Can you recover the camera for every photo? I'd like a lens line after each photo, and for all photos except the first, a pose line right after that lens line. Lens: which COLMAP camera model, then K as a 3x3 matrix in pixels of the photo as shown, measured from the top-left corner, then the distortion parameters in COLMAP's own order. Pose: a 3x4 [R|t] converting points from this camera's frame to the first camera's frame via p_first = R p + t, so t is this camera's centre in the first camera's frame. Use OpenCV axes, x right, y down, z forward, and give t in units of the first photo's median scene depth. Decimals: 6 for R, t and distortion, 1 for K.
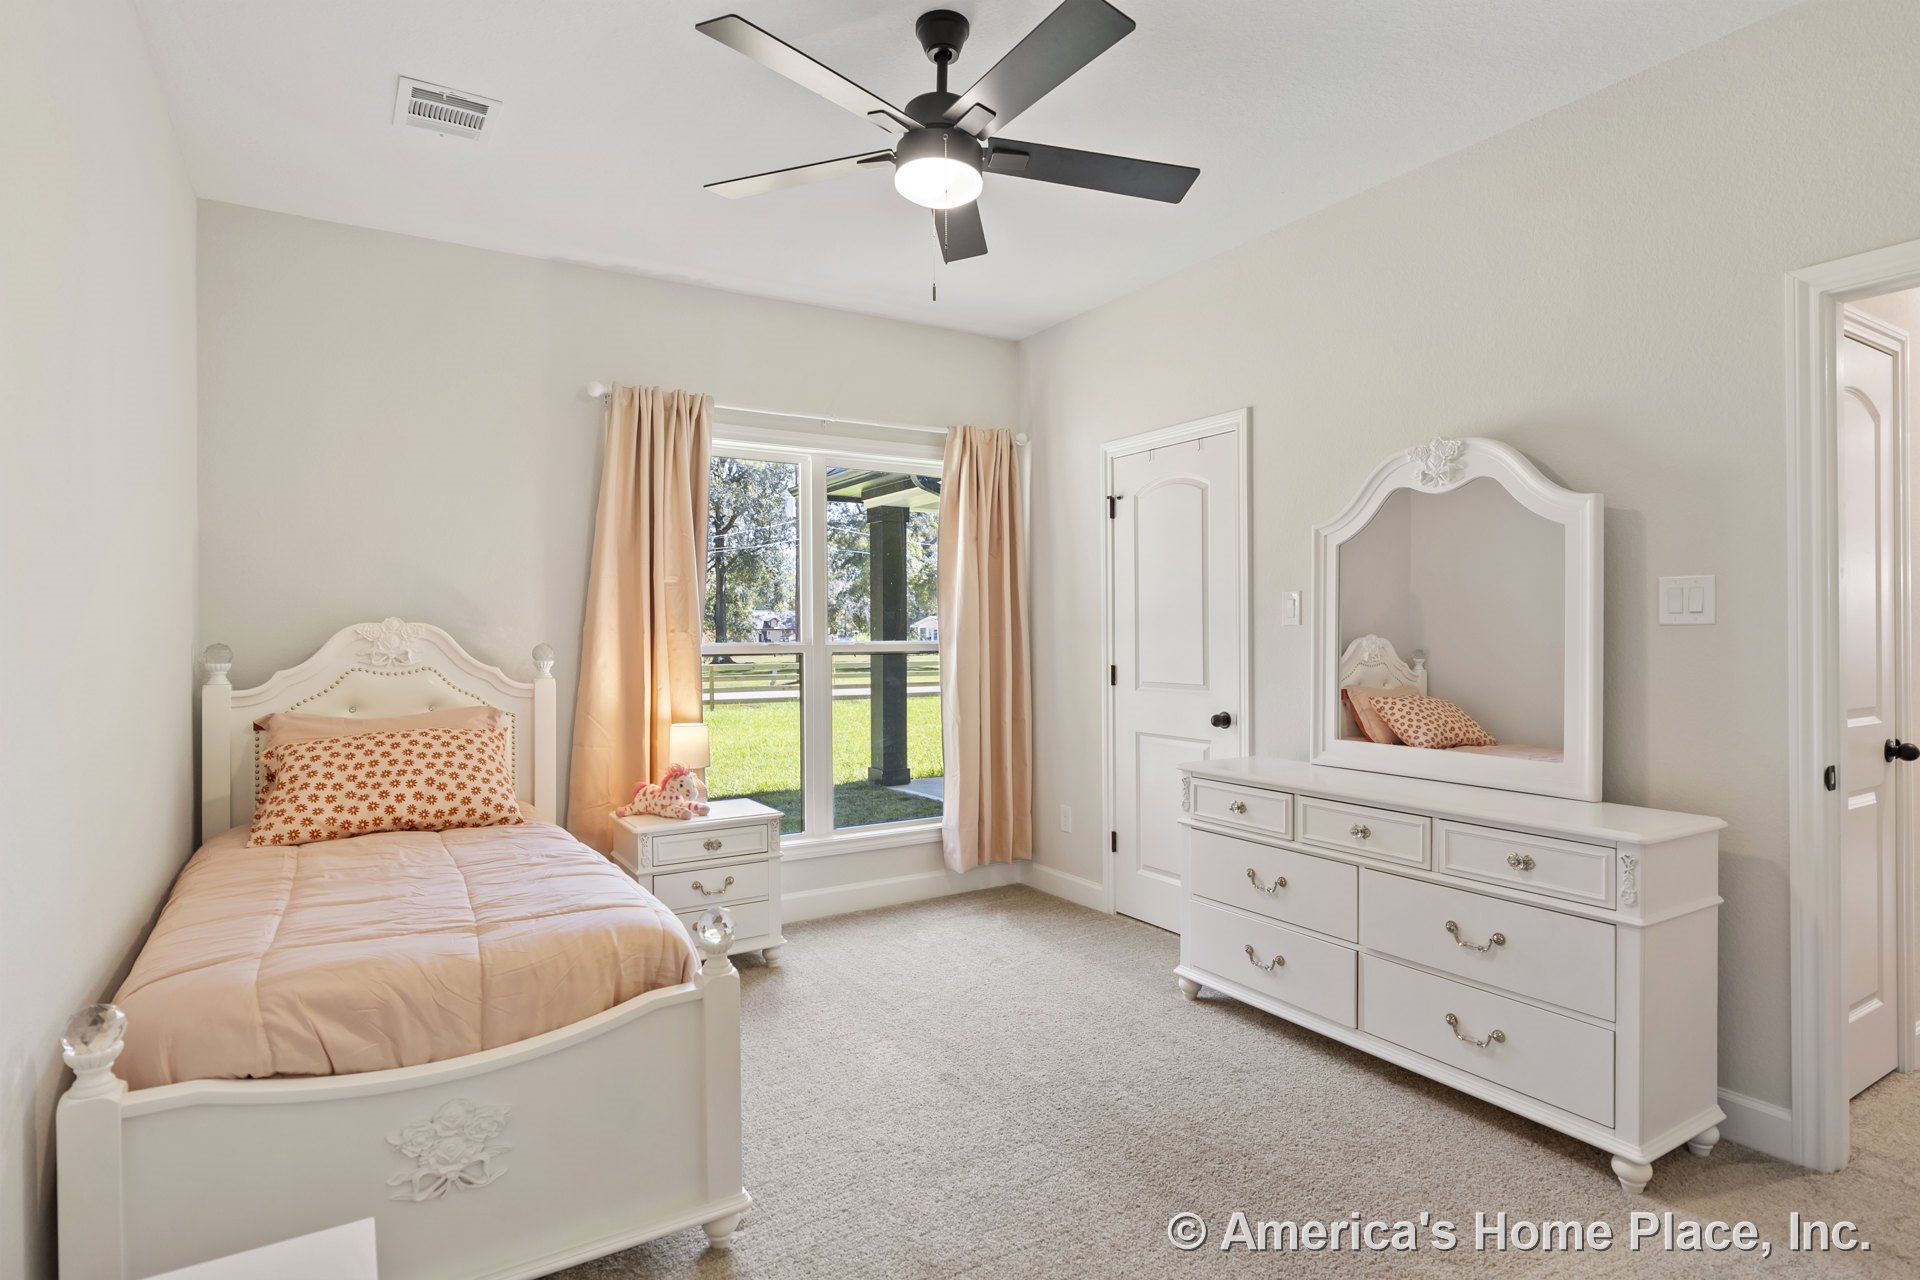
lens RADIAL K [[1016.3, 0, 962.3], [0, 1016.3, 640.6], [0, 0, 1]] dist [-0.004452, -0.001438]
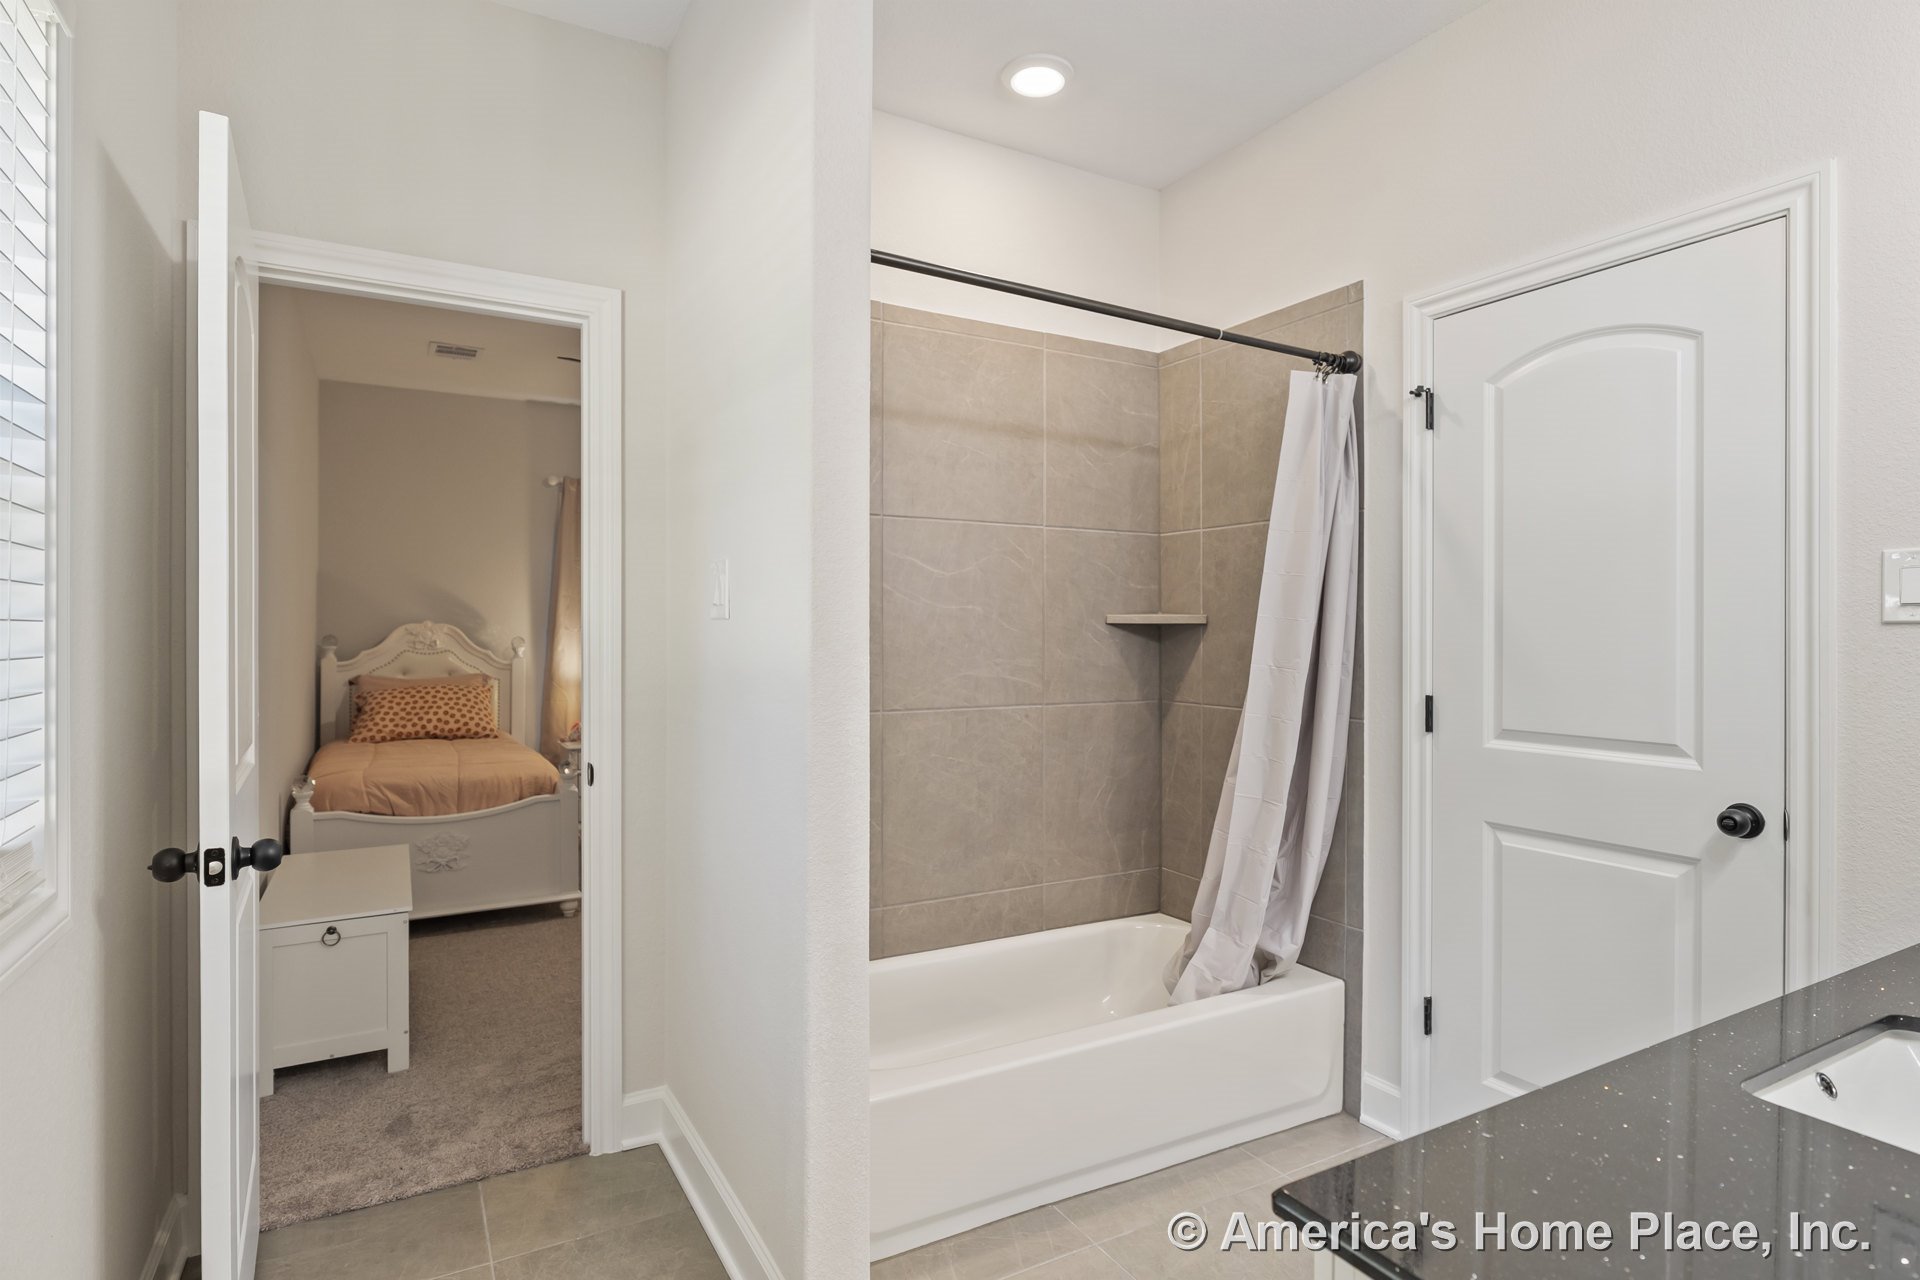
lens RADIAL K [[1016.3, 0, 955.2], [0, 1016.3, 637.5], [0, 0, 1]] dist [-0.004452, -0.001438]
pose [[0.998963, 0.008341, -0.044757, 0.458079], [-0.008578, 0.999950, -0.005103, 0.007883], [0.044712, 0.005482, 0.998985, -0.759514]]
